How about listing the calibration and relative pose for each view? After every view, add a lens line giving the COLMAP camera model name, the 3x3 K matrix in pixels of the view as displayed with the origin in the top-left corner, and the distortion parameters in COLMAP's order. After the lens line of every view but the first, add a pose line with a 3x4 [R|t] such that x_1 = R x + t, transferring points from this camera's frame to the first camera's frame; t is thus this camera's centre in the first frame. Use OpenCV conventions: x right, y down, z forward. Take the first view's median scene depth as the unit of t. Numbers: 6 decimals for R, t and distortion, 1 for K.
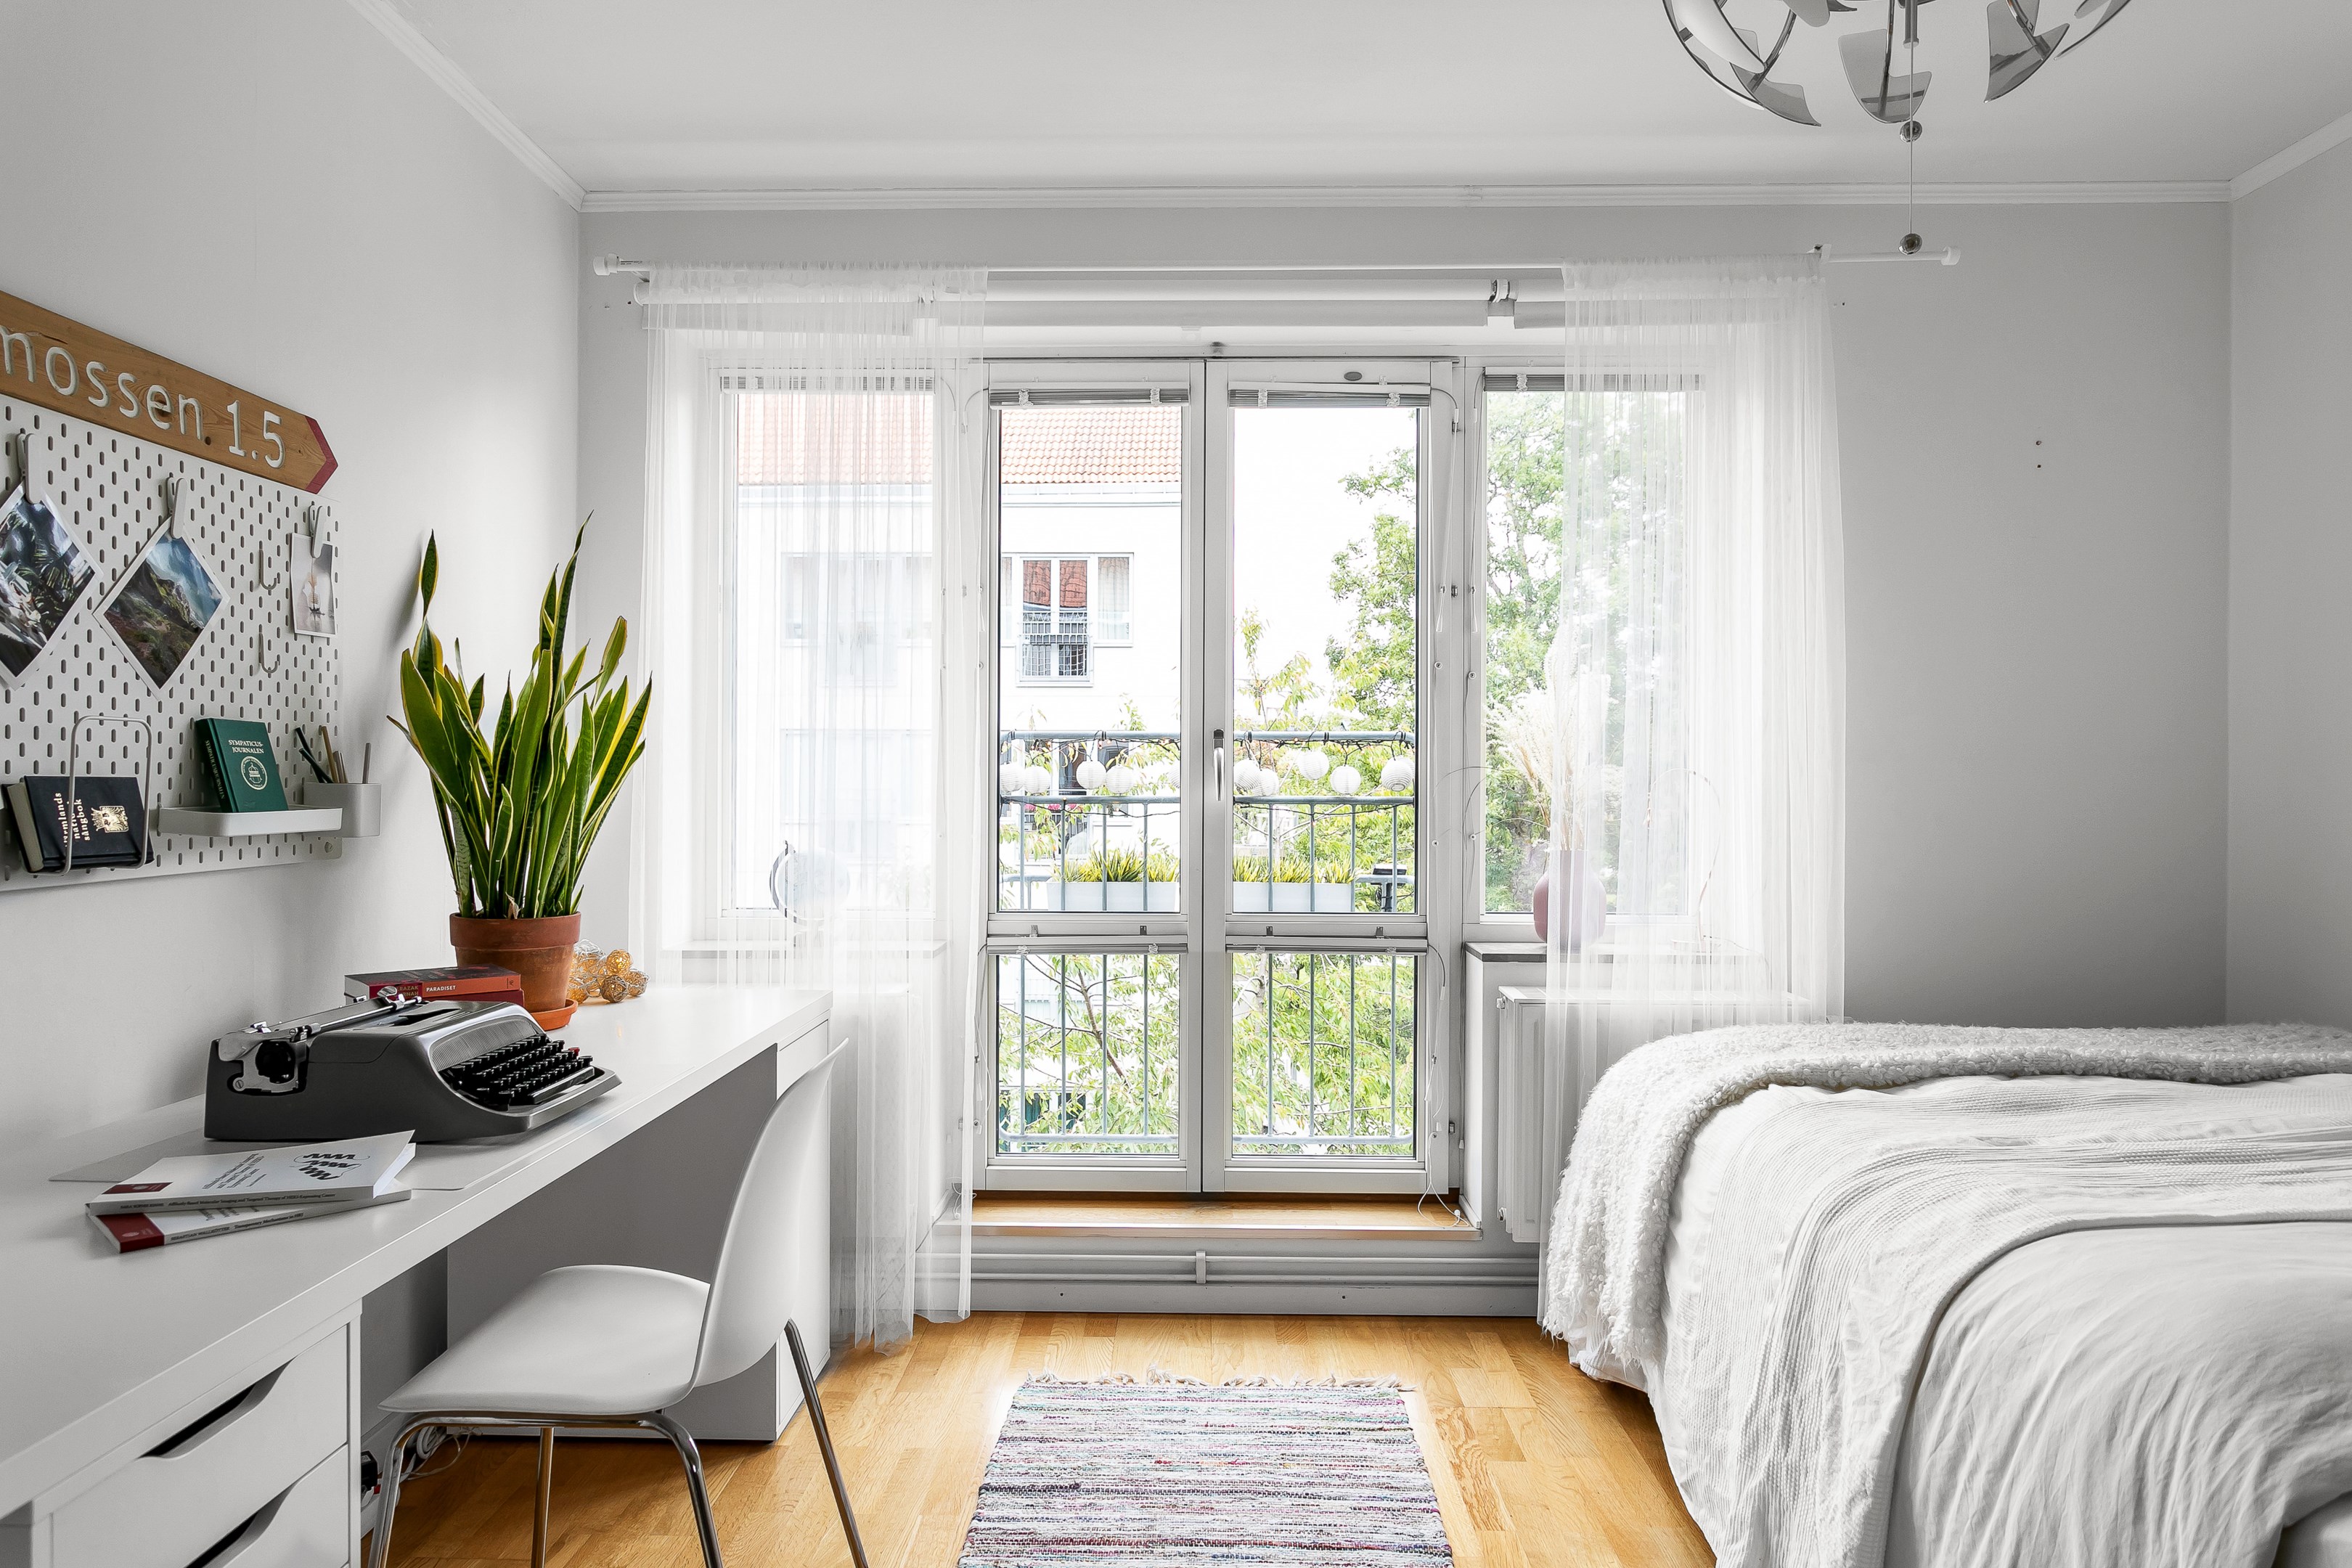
lens RADIAL K [[1431.6, 0, 1161.4], [0, 1431.6, 784.5], [0, 0, 1]] dist [-0.006292, 0.003544]
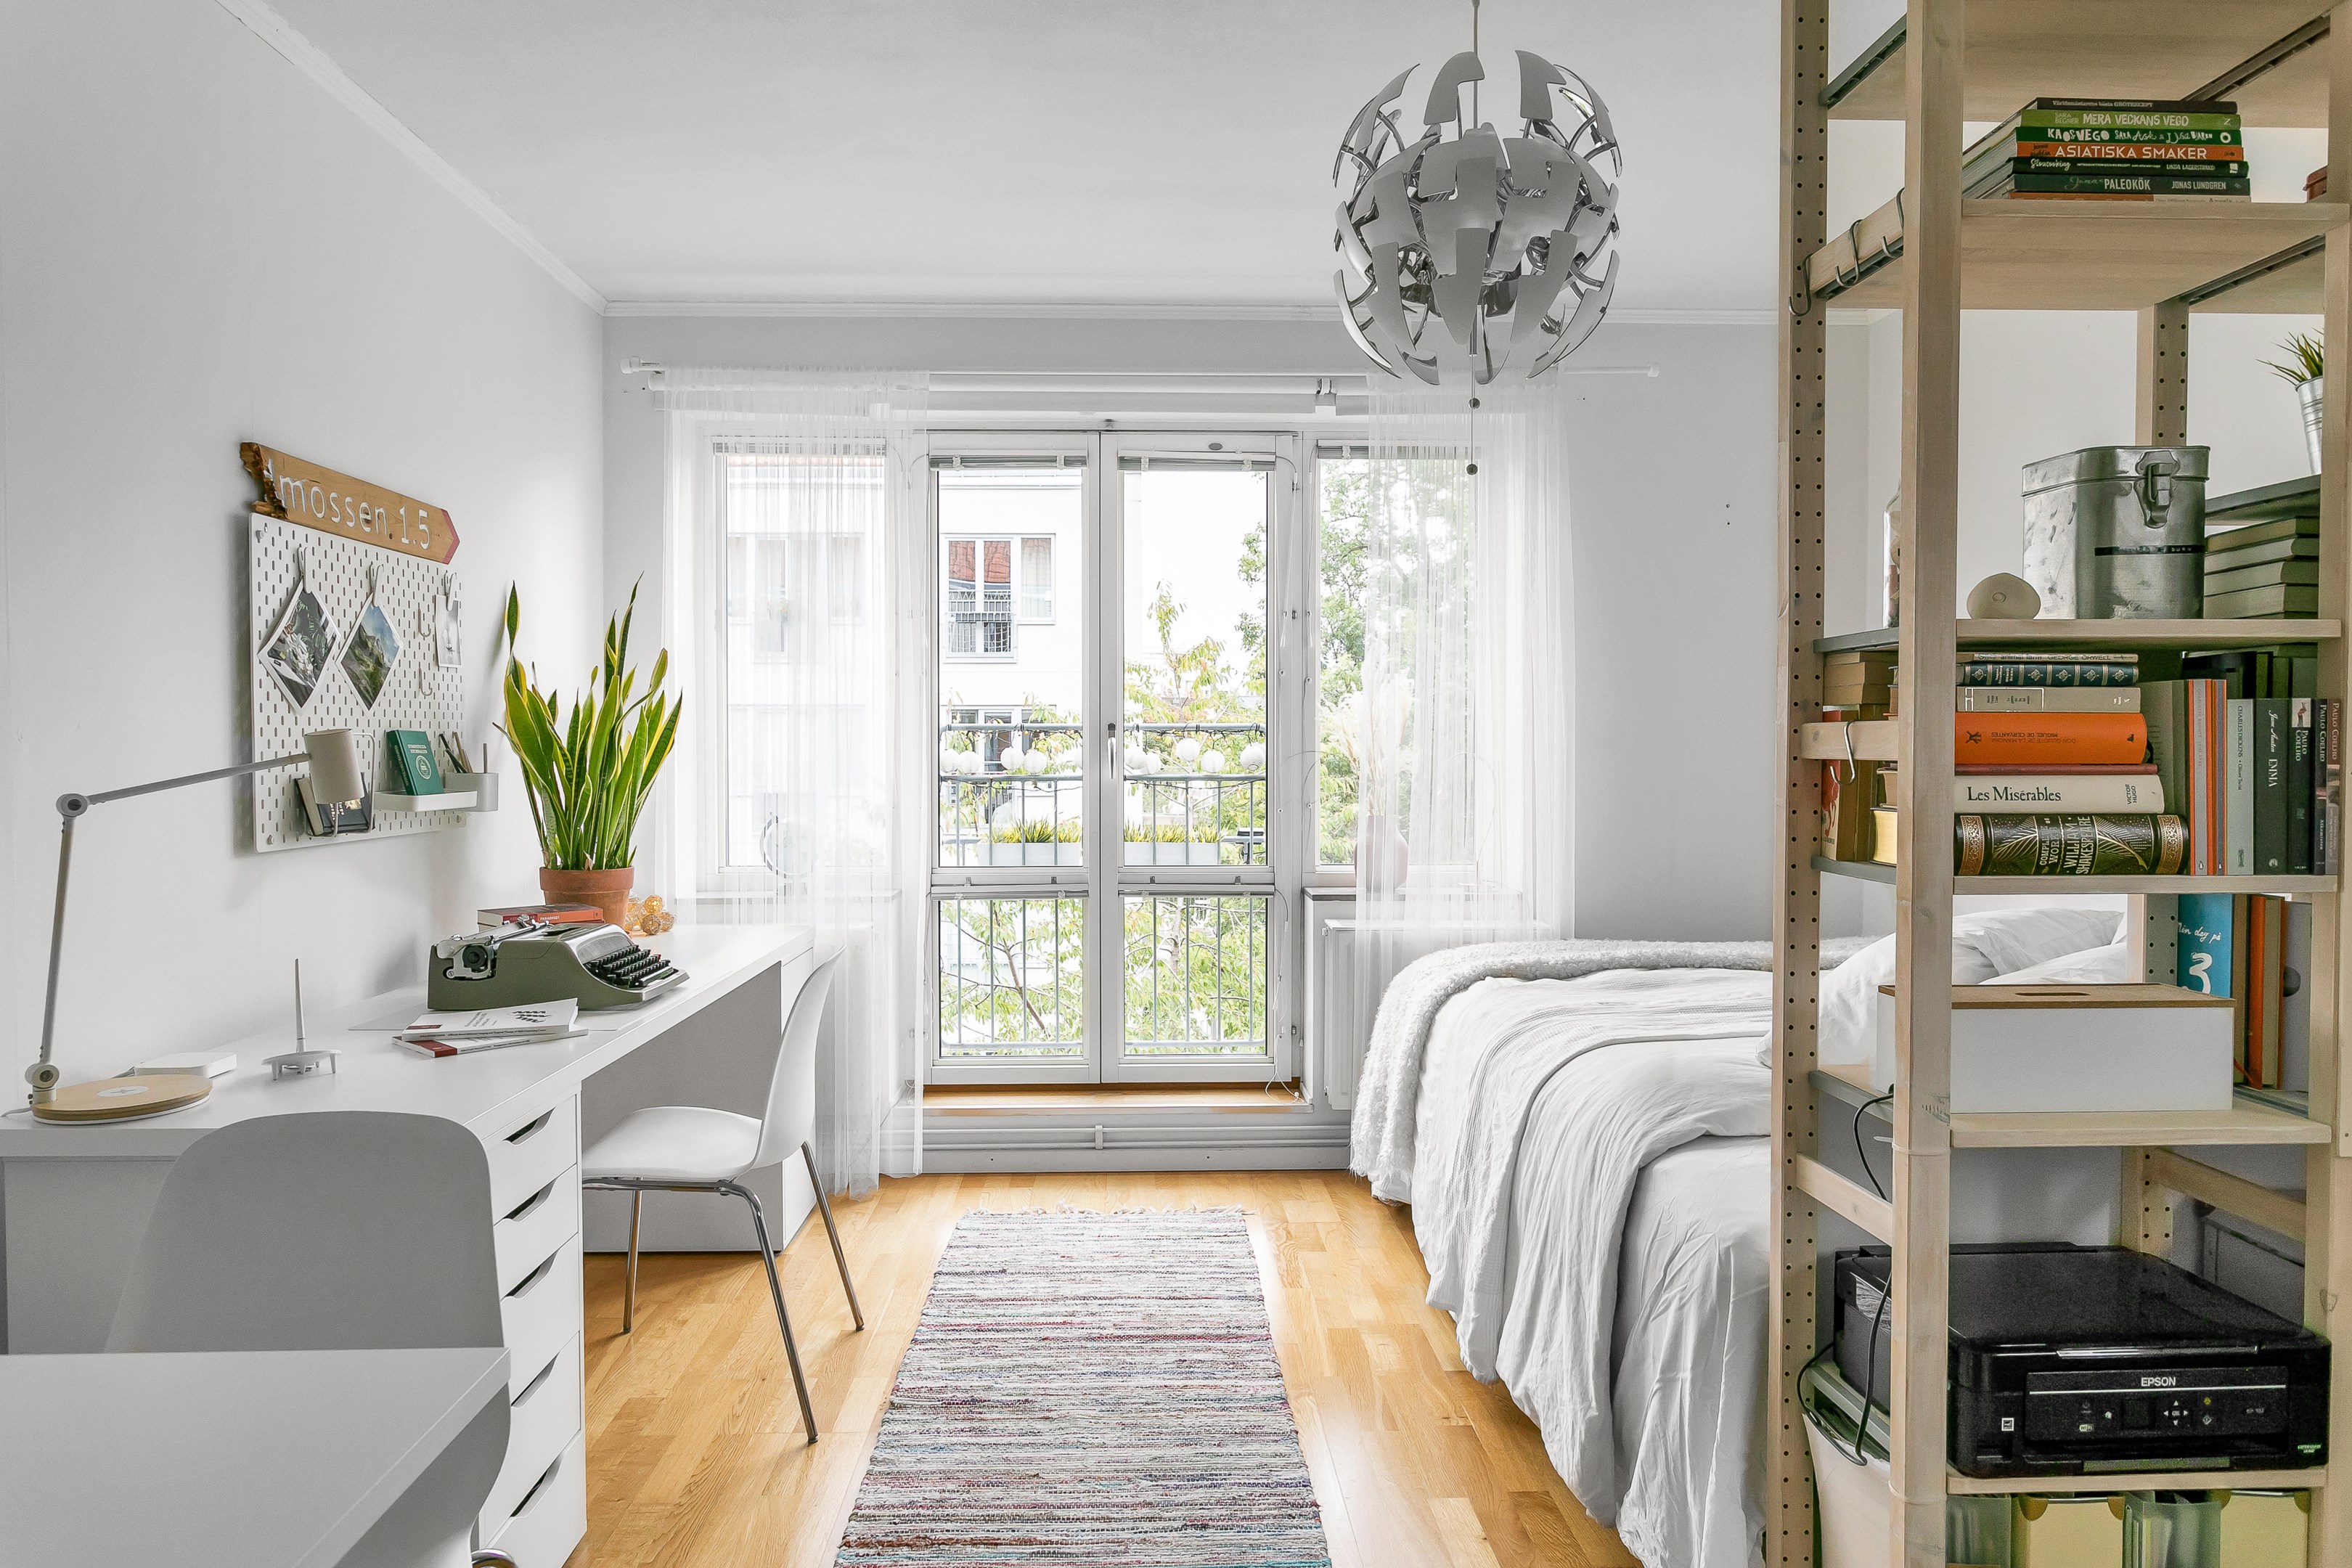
lens RADIAL K [[1431.6, 0, 1161.4], [0, 1431.6, 784.5], [0, 0, 1]] dist [-0.006292, 0.003544]
pose [[0.998651, -0.005874, 0.051596, 0.024397], [0.004775, 0.999759, 0.021408, -0.014736], [-0.051709, -0.021133, 0.998439, -0.385100]]
